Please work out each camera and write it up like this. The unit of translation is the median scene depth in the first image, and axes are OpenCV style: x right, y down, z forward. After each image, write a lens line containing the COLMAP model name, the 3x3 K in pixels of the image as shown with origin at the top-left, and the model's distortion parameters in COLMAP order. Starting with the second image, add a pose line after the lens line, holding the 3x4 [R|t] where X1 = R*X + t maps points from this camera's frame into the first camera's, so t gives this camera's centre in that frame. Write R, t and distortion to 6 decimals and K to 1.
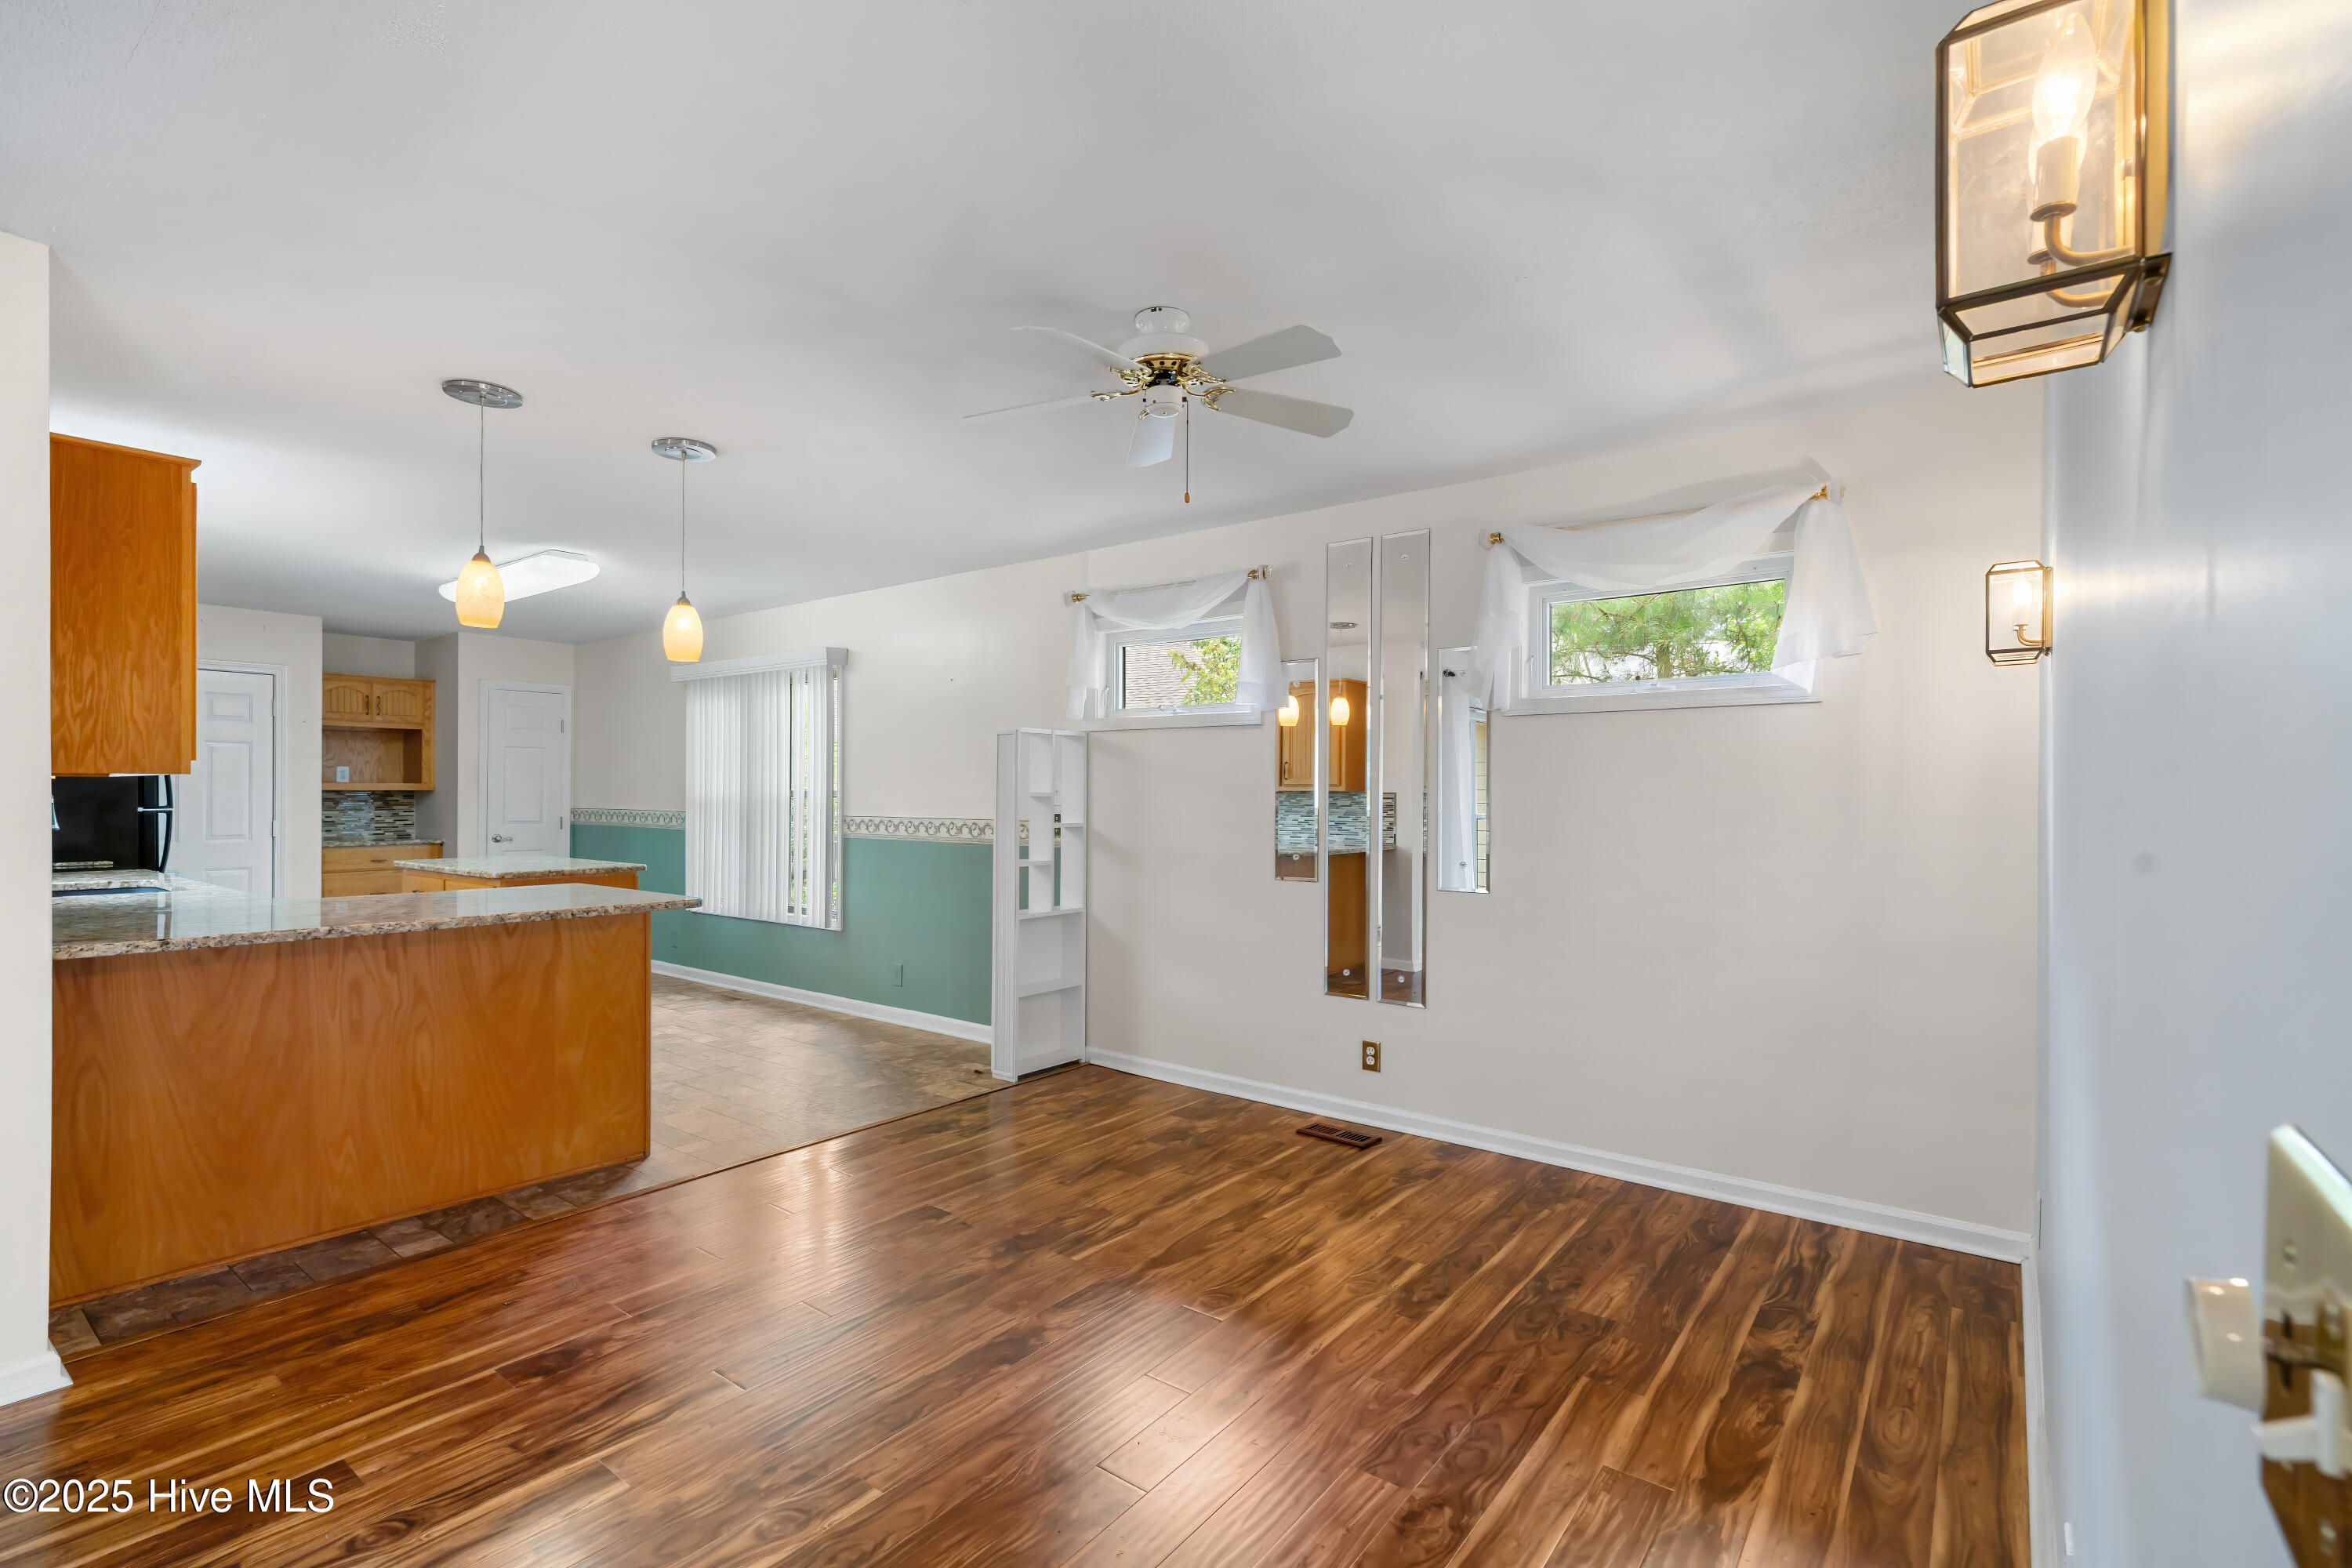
lens RADIAL K [[1062.4, 0, 1170.8], [0, 1062.4, 800.6], [0, 0, 1]] dist [0.008424, -0.002895]
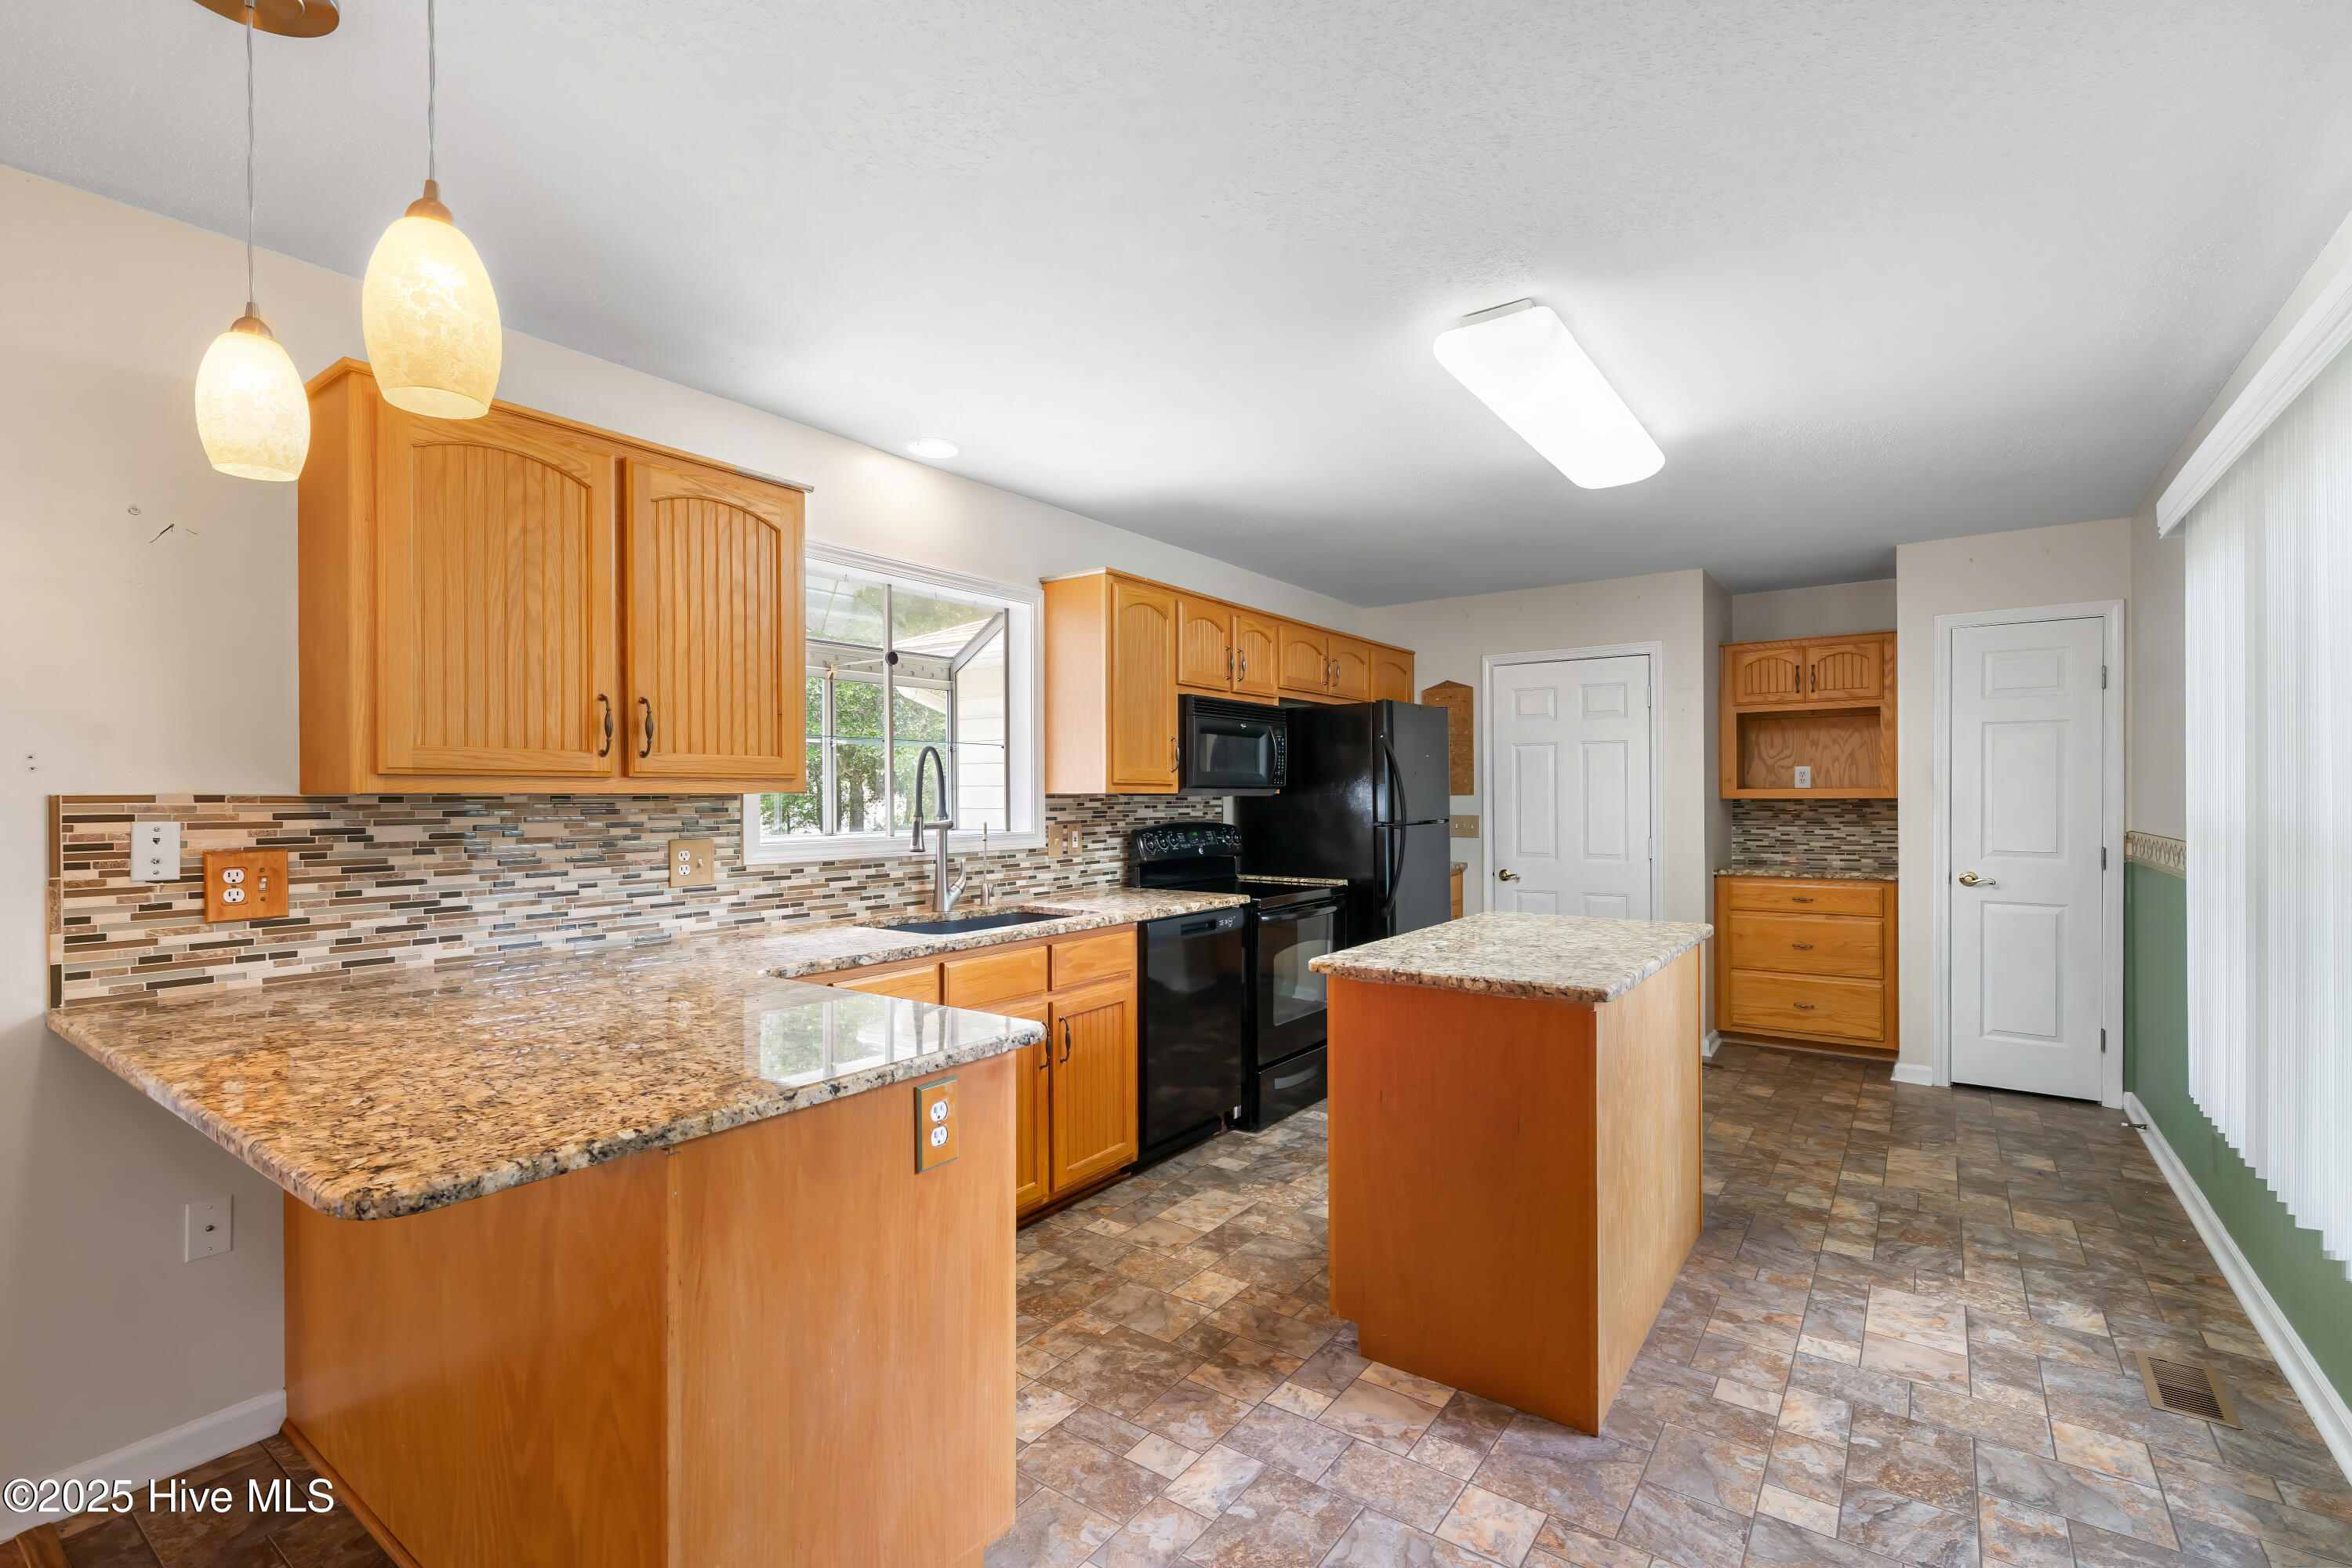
lens RADIAL K [[1062.4, 0, 1173.1], [0, 1062.4, 793.4], [0, 0, 1]] dist [0.008424, -0.002895]
pose [[0.038470, -0.009932, -0.999210, -0.149008], [-0.000572, 0.999950, -0.009961, -0.013967], [0.999260, 0.000955, 0.038463, 1.281718]]
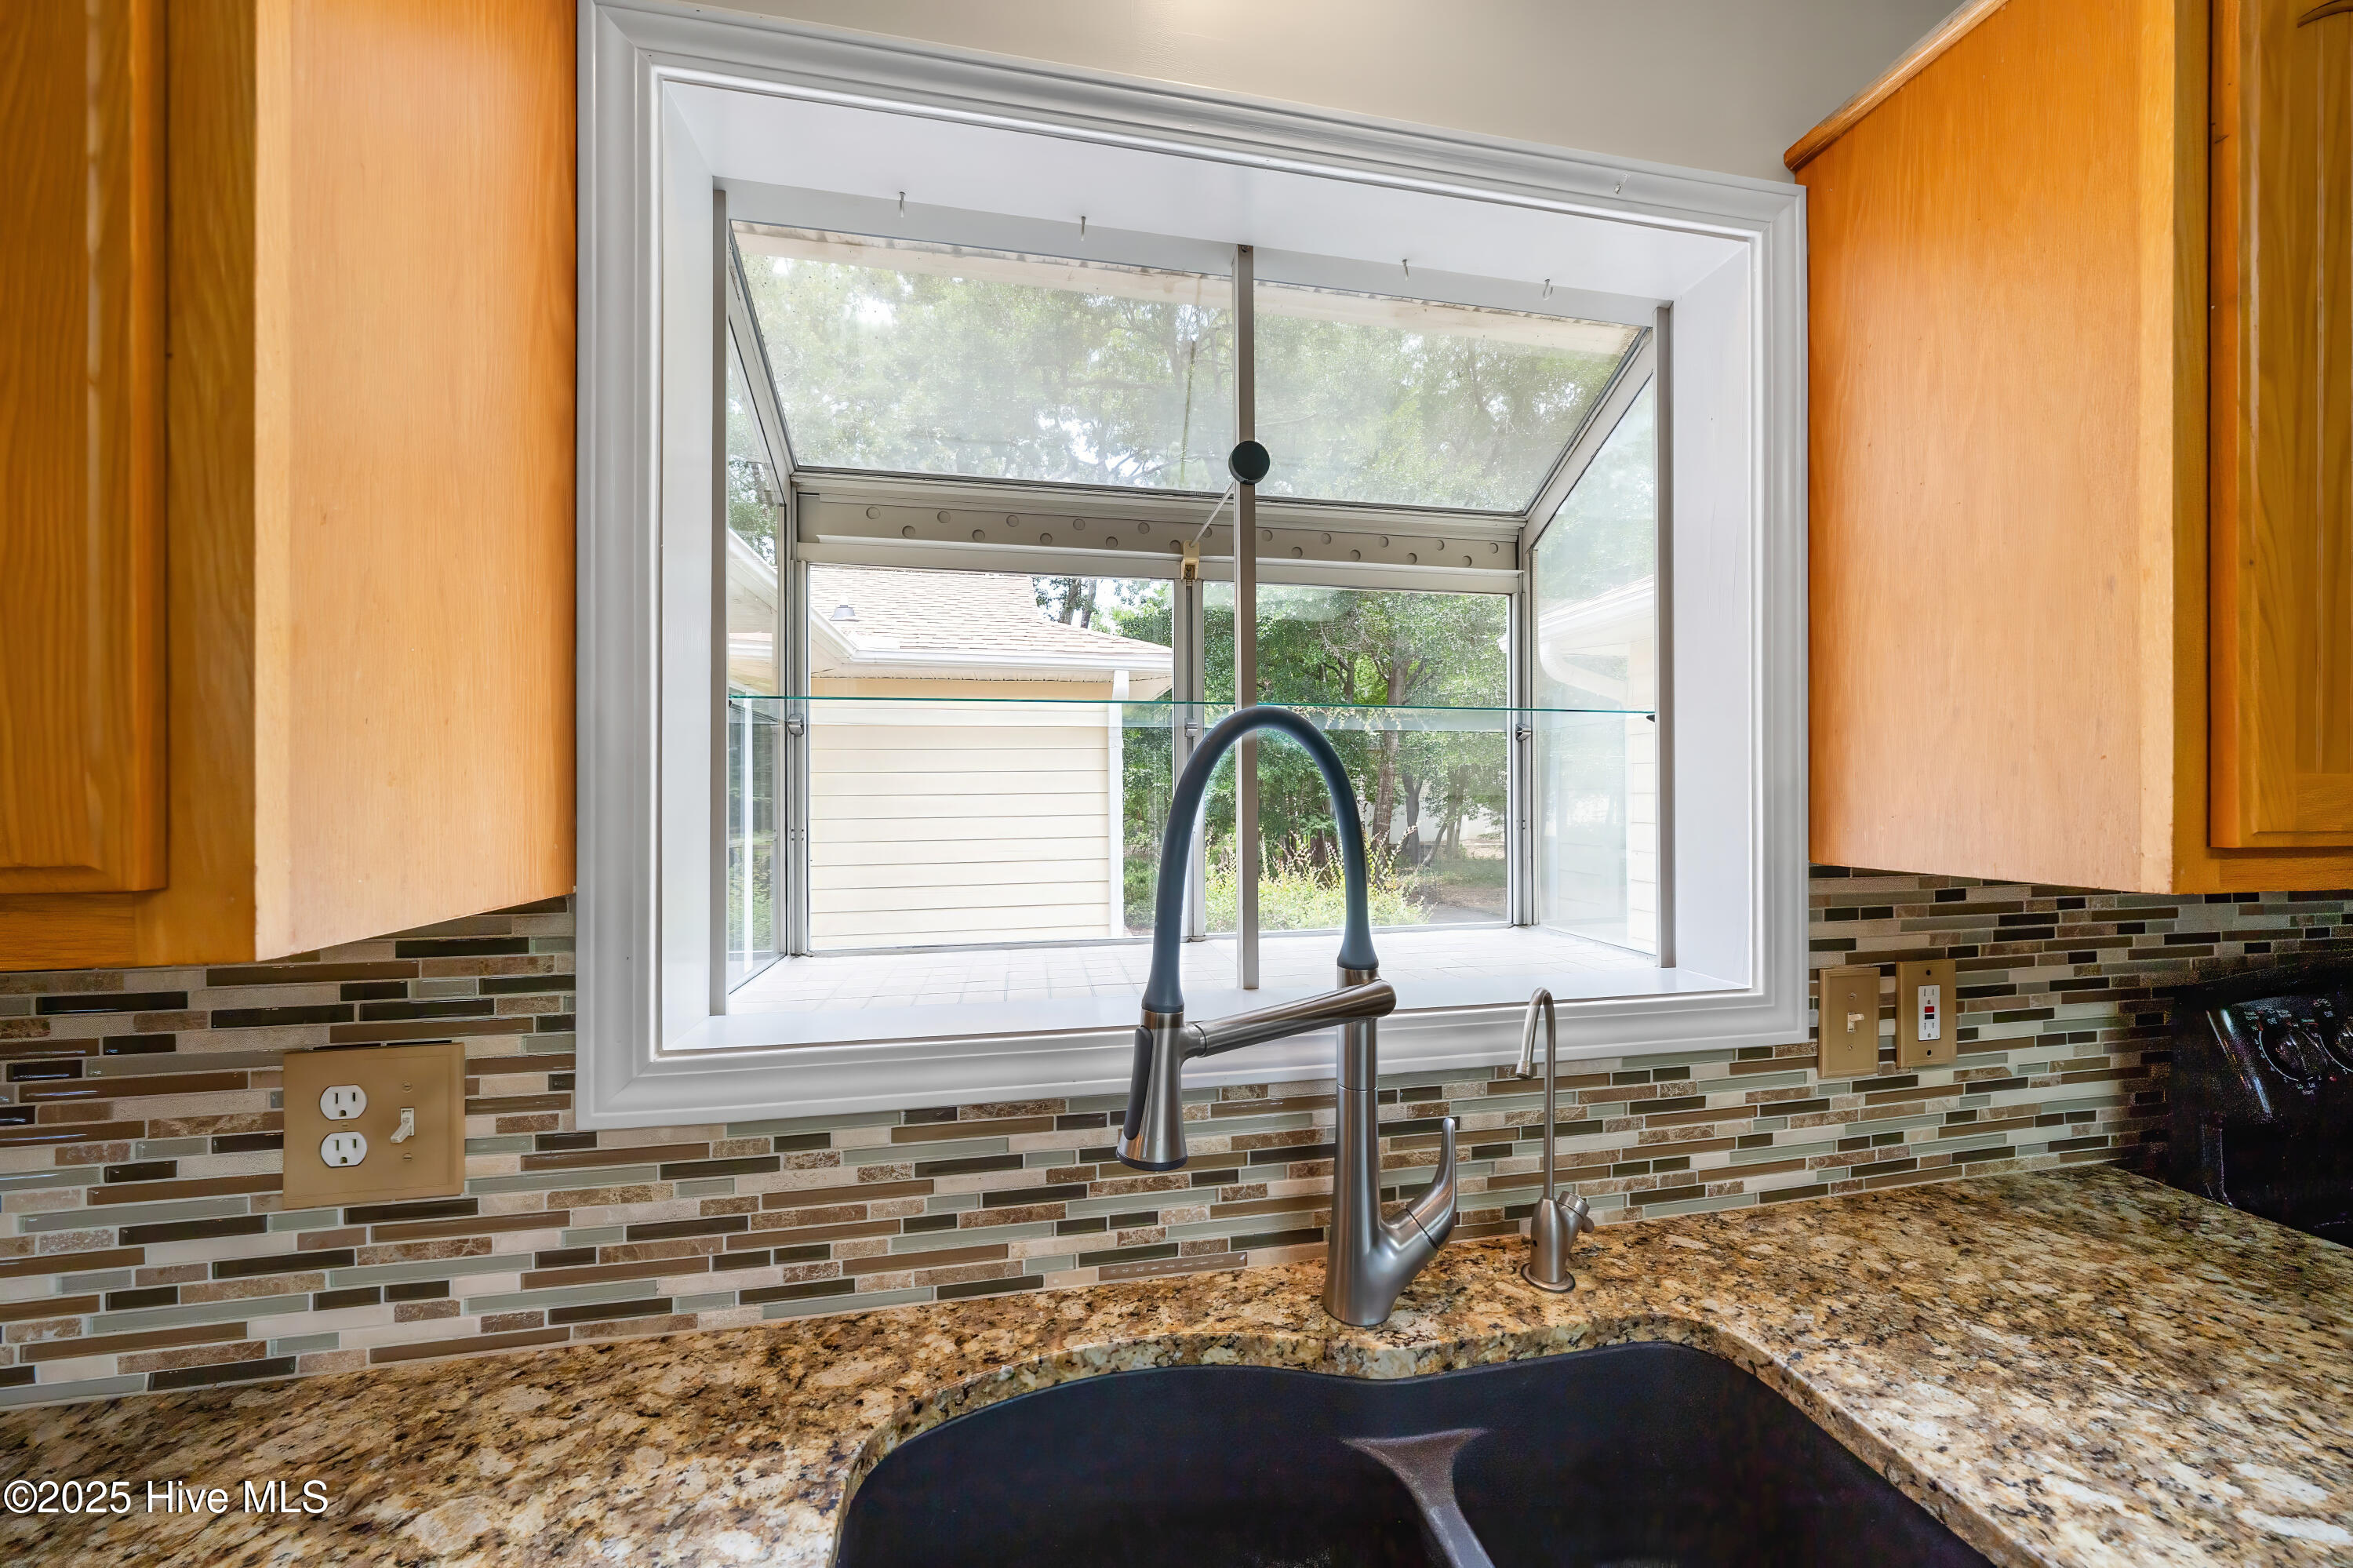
lens RADIAL K [[806.4, 0, 1167.9], [0, 806.4, 794.6], [0, 0, 1]] dist [-0.000527, -0.000579]
pose [[-0.660580, -0.003242, -0.750748, -1.014437], [-0.005079, 0.999987, 0.000151, -0.048277], [0.750738, 0.003913, -0.660588, 1.200026]]
